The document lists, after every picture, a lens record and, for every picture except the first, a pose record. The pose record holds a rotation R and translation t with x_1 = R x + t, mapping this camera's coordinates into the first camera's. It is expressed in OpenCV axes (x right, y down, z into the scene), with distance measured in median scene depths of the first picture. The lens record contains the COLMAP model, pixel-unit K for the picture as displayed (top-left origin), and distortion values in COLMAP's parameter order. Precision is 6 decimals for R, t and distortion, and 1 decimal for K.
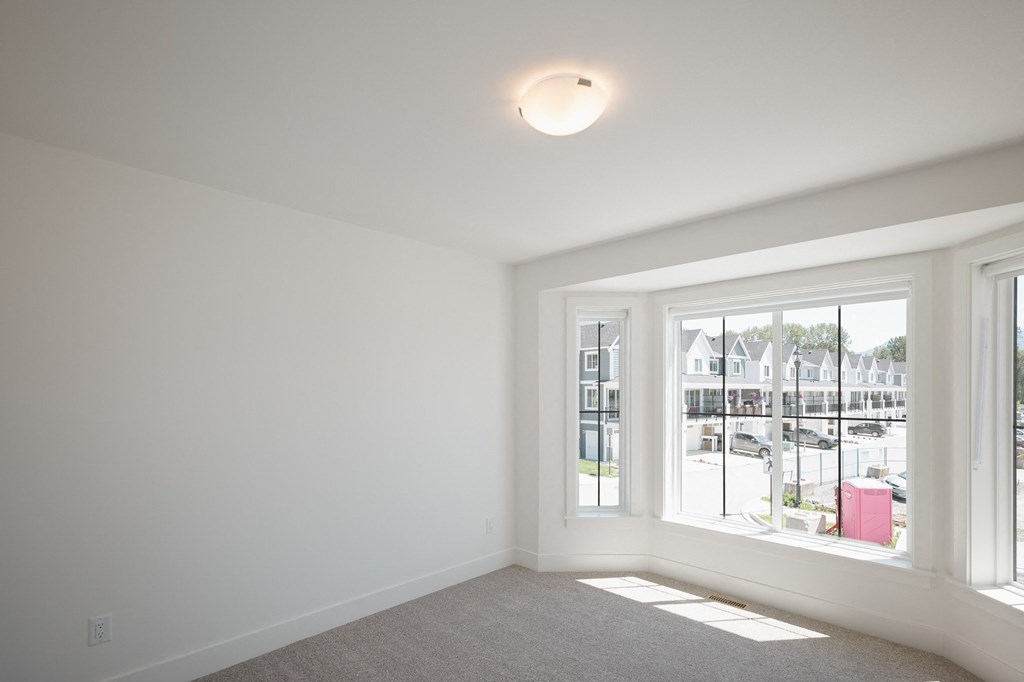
lens RADIAL K [[493.3, 0, 527.2], [0, 493.3, 390.2], [0, 0, 1]] dist [-0.001965, -0.000489]
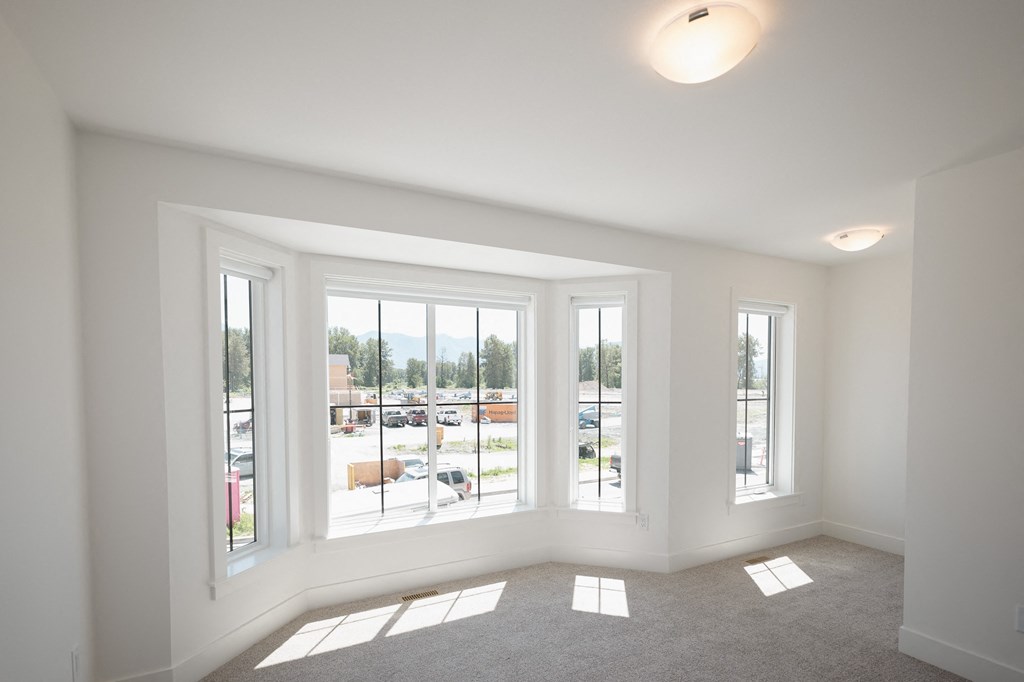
lens RADIAL K [[485.5, 0, 547.2], [0, 485.5, 393.7], [0, 0, 1]] dist [0.000755, 0.000025]
pose [[0.308301, -0.031167, 0.950778, -0.422323], [-0.002150, 0.999438, 0.033459, -0.004496], [-0.951287, -0.012359, 0.308060, 0.471650]]
